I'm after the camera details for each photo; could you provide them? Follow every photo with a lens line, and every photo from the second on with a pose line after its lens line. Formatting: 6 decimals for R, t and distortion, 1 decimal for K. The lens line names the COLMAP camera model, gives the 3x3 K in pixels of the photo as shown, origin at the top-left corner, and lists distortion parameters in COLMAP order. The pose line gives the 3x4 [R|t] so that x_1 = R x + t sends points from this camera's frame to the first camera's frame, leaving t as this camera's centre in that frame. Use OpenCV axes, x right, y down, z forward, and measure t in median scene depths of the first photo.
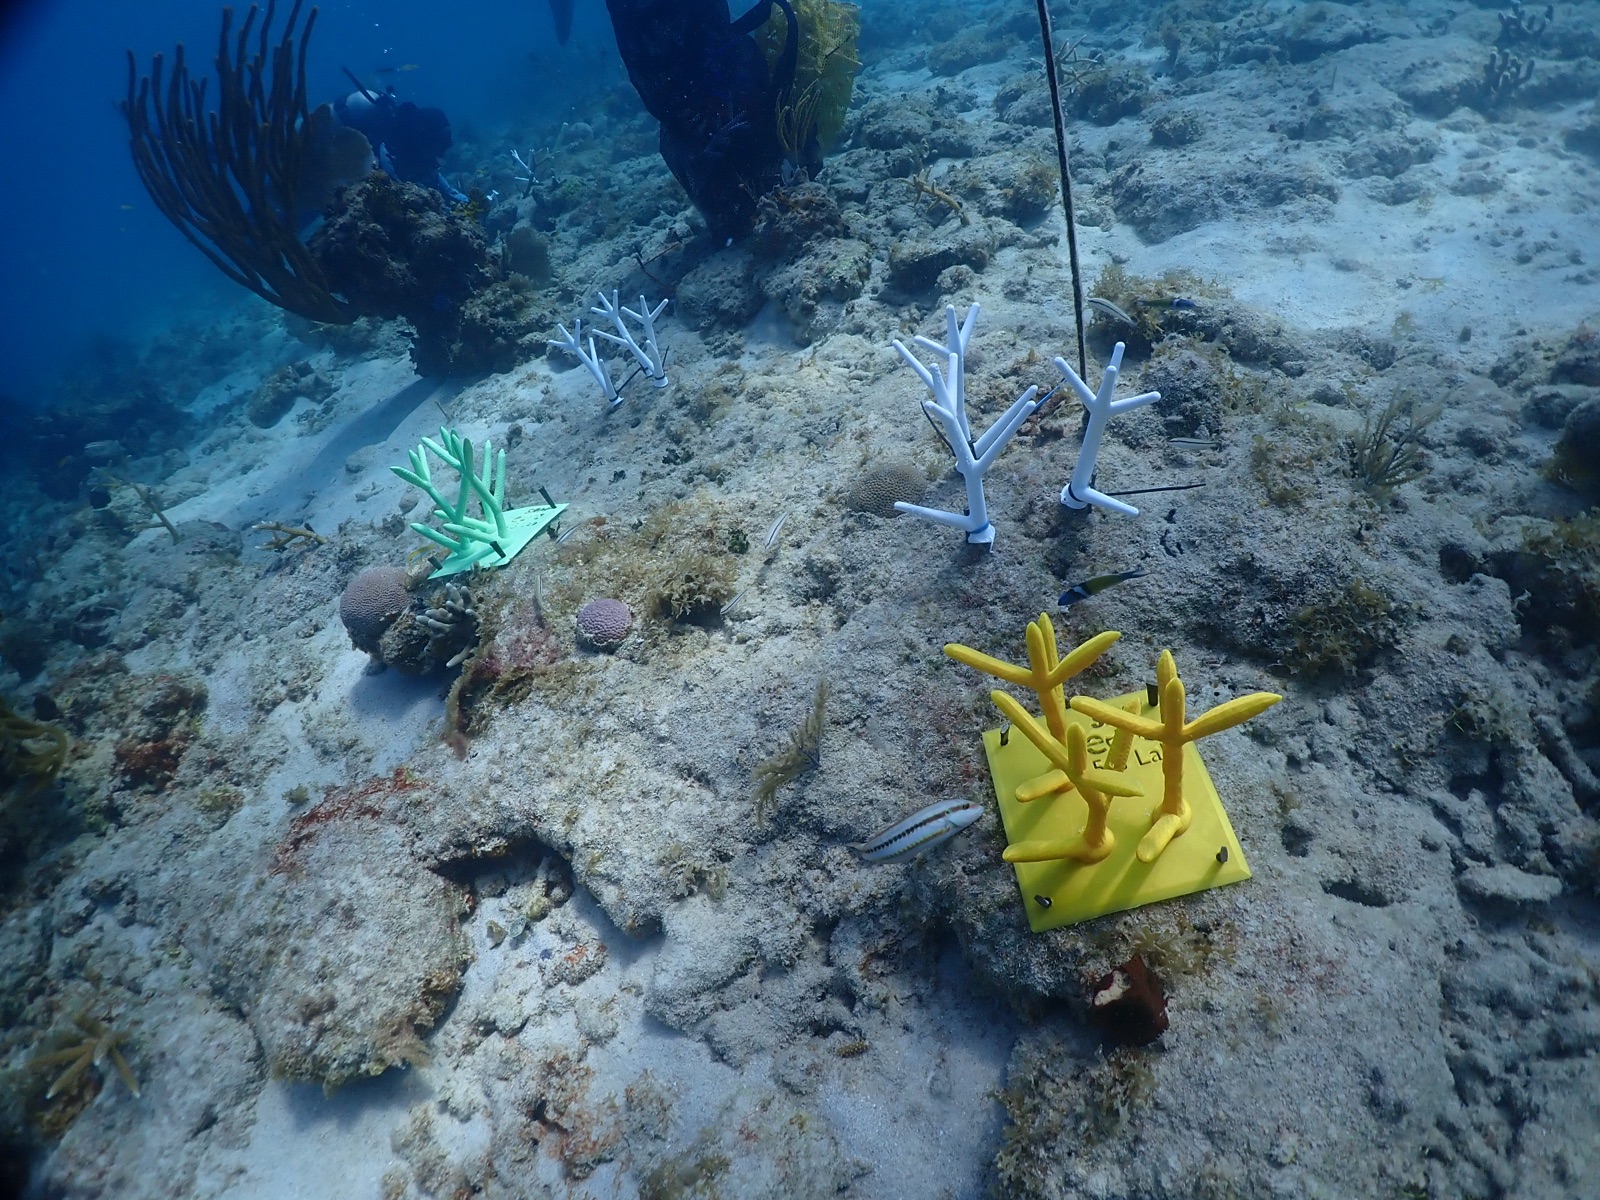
lens RADIAL K [[769.4, 0, 804.1], [0, 769.4, 597.5], [0, 0, 1]] dist [-0.137349, 0.020798]
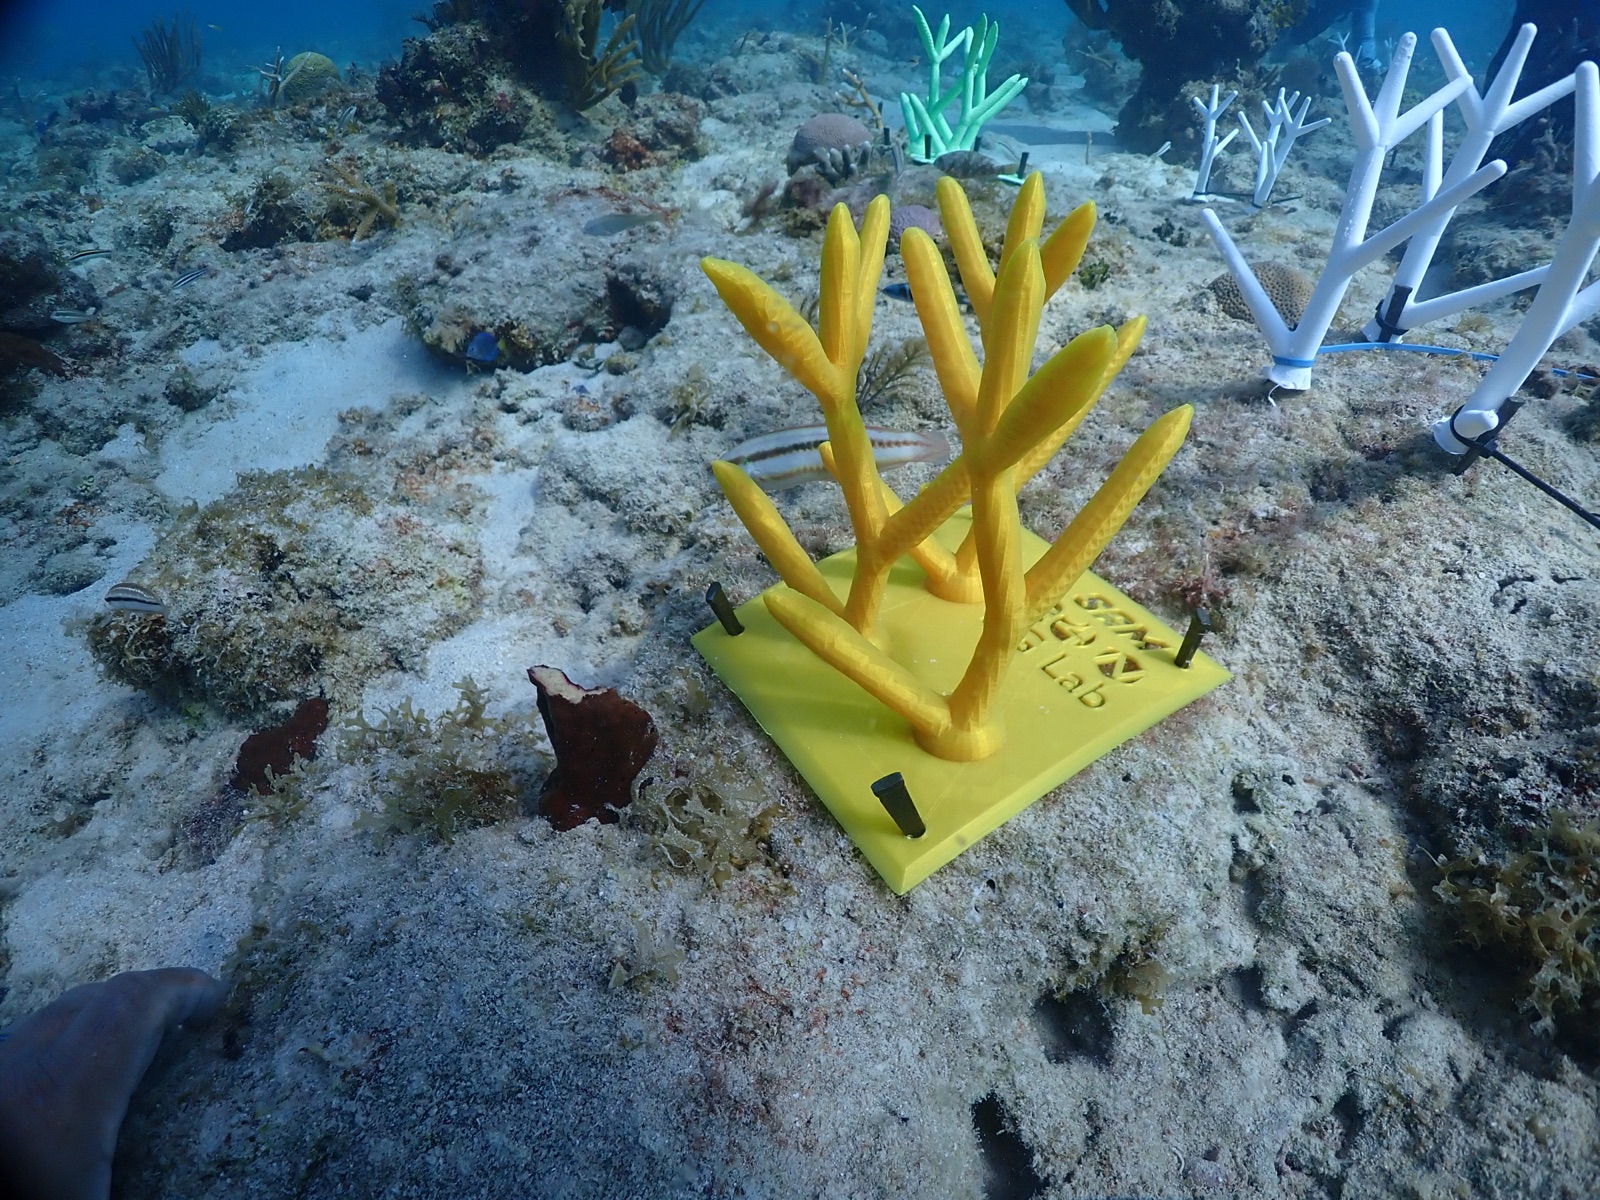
lens RADIAL K [[769.4, 0, 809.3], [0, 769.4, 591.4], [0, 0, 1]] dist [-0.137349, 0.020798]
pose [[0.473584, 0.774989, -0.418461, 0.357030], [-0.712010, 0.616541, 0.336032, 0.083913], [0.518420, 0.138809, 0.843785, 0.299166]]
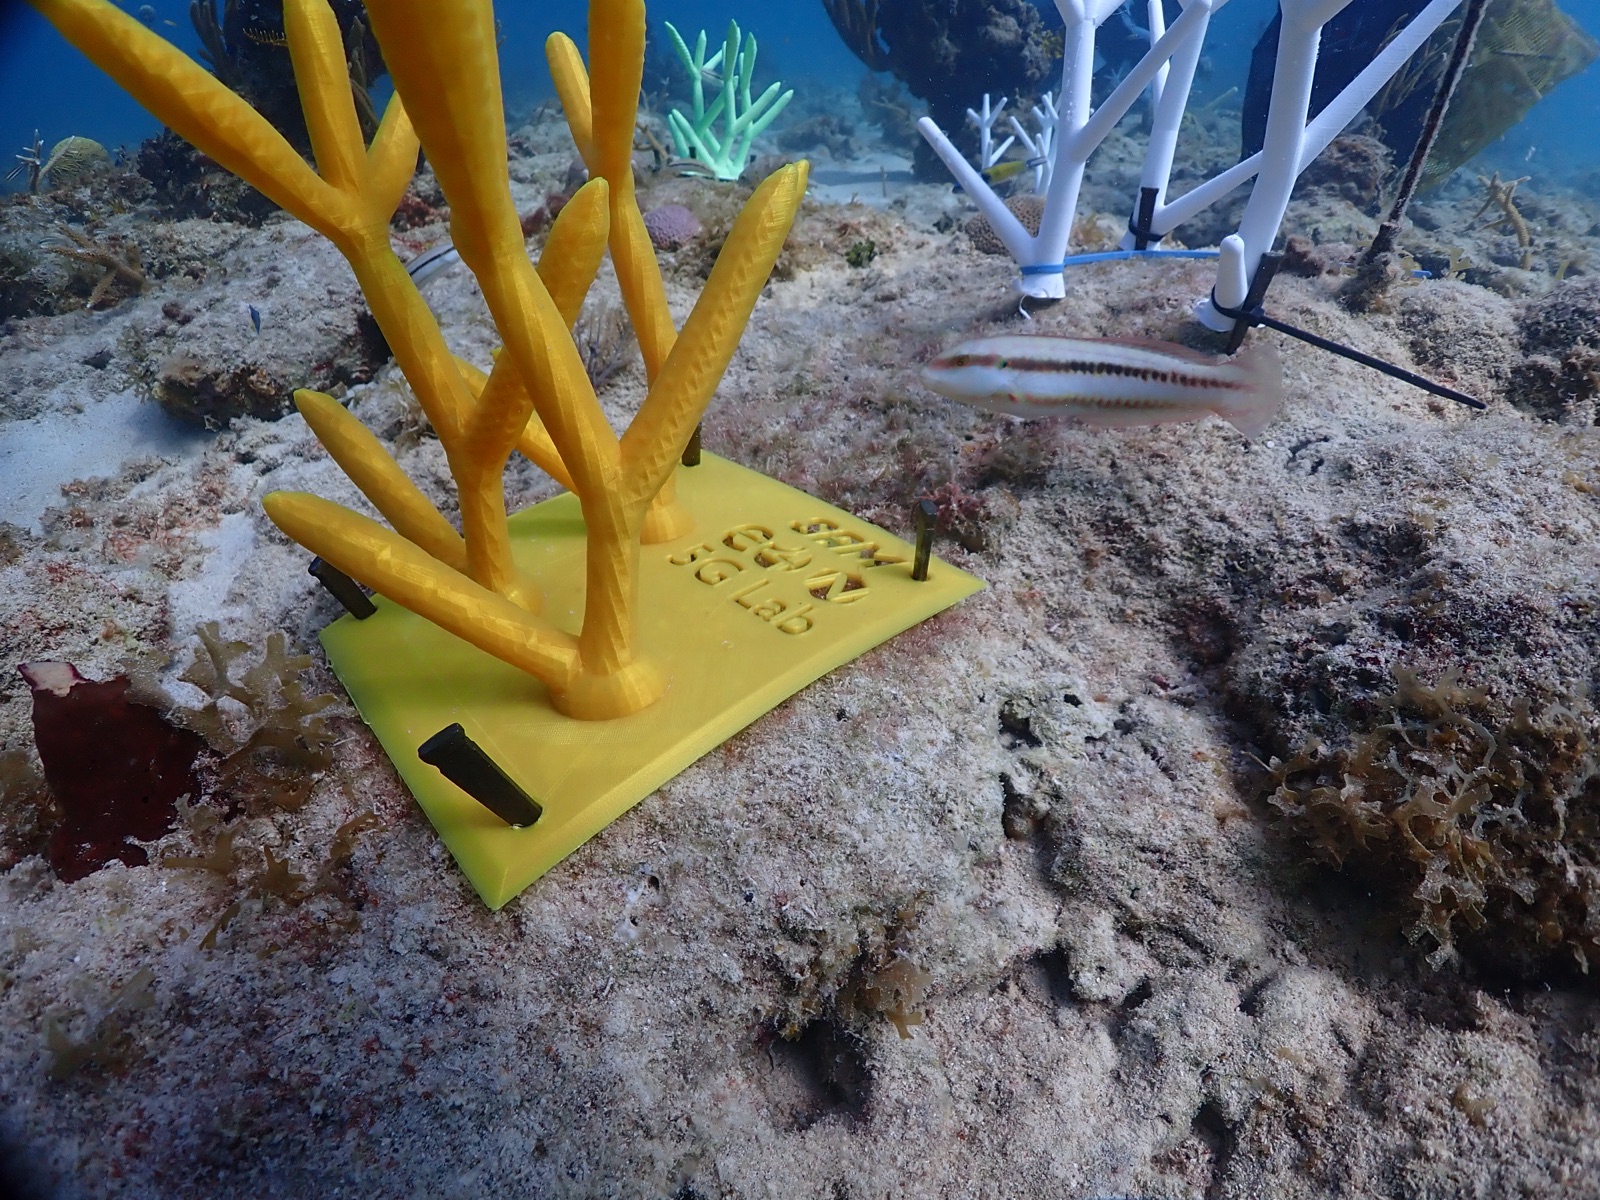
lens RADIAL K [[769.4, 0, 807.0], [0, 769.4, 588.9], [0, 0, 1]] dist [-0.137349, 0.020798]
pose [[0.629545, 0.668348, -0.396213, 0.409503], [-0.666267, 0.726721, 0.167226, 0.080968], [0.399701, 0.158707, 0.902802, 0.412696]]
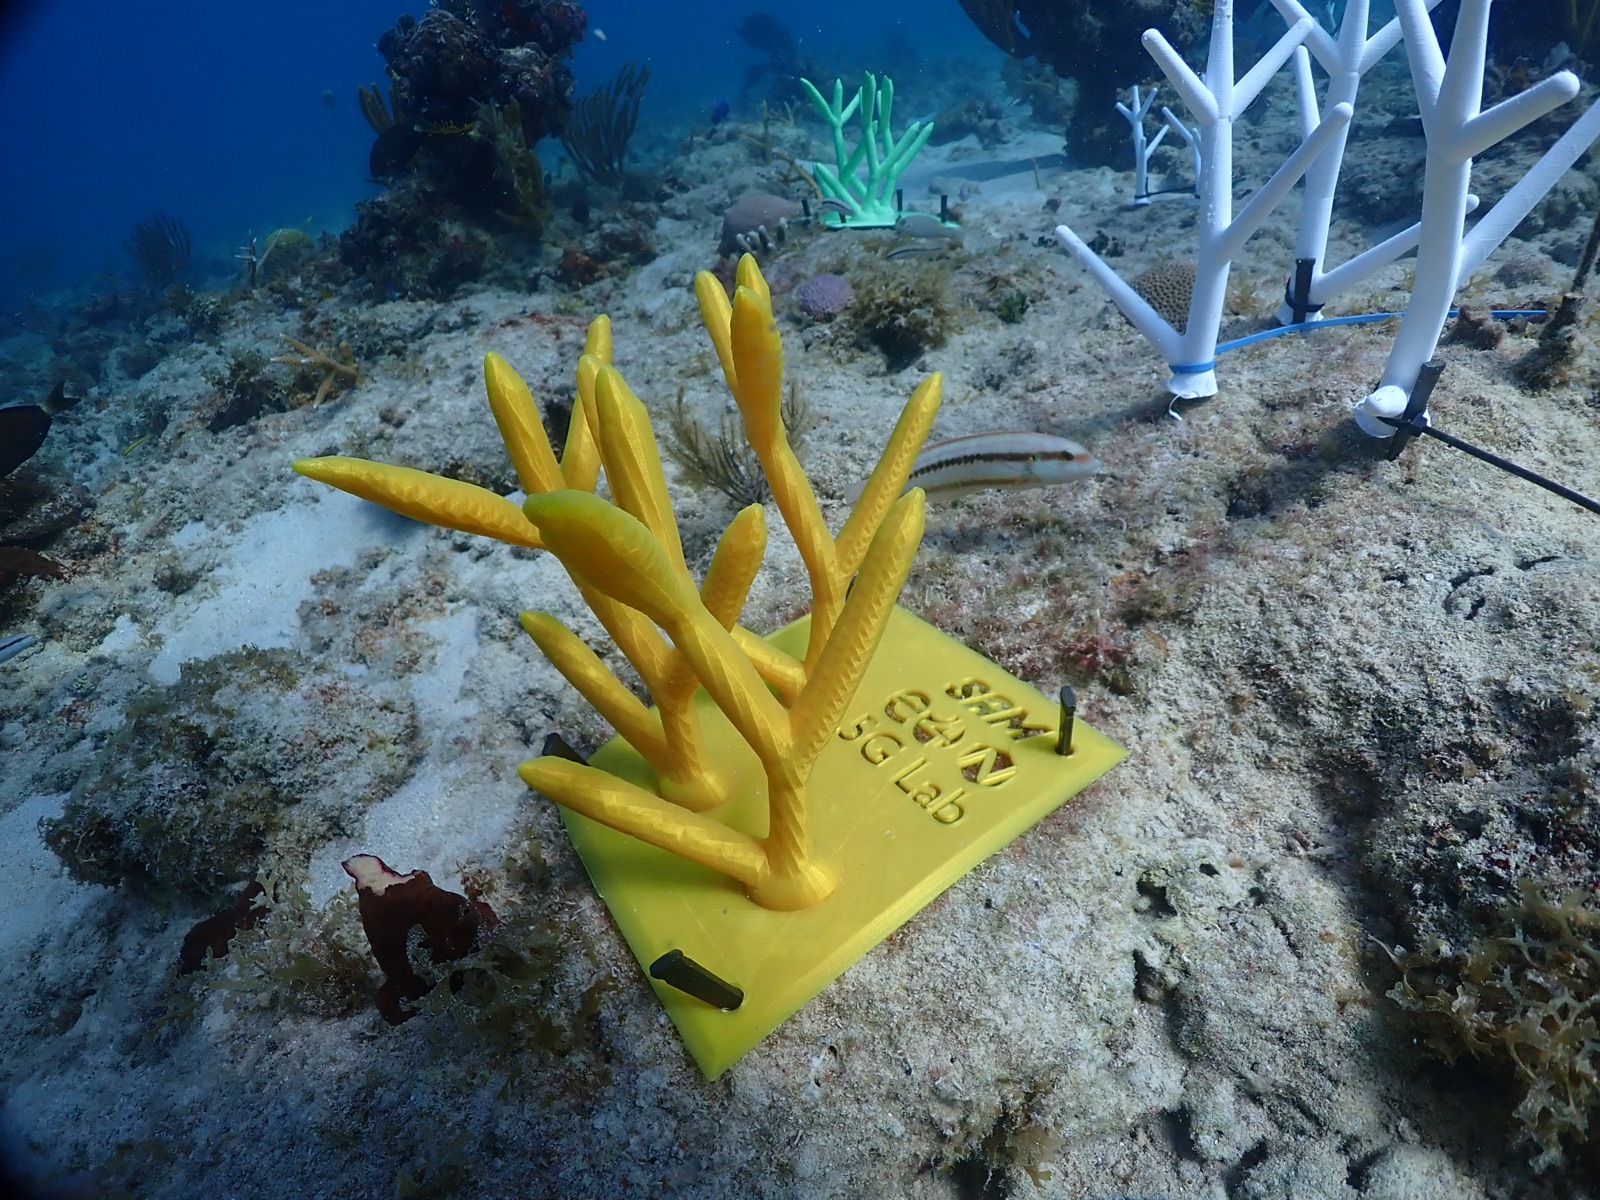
lens RADIAL K [[769.4, 0, 806.9], [0, 769.4, 591.2], [0, 0, 1]] dist [-0.137349, 0.020798]
pose [[0.555048, 0.651679, -0.516949, 0.378211], [-0.573520, 0.749951, 0.329619, 0.009059], [0.602492, 0.113527, 0.790010, 0.374929]]
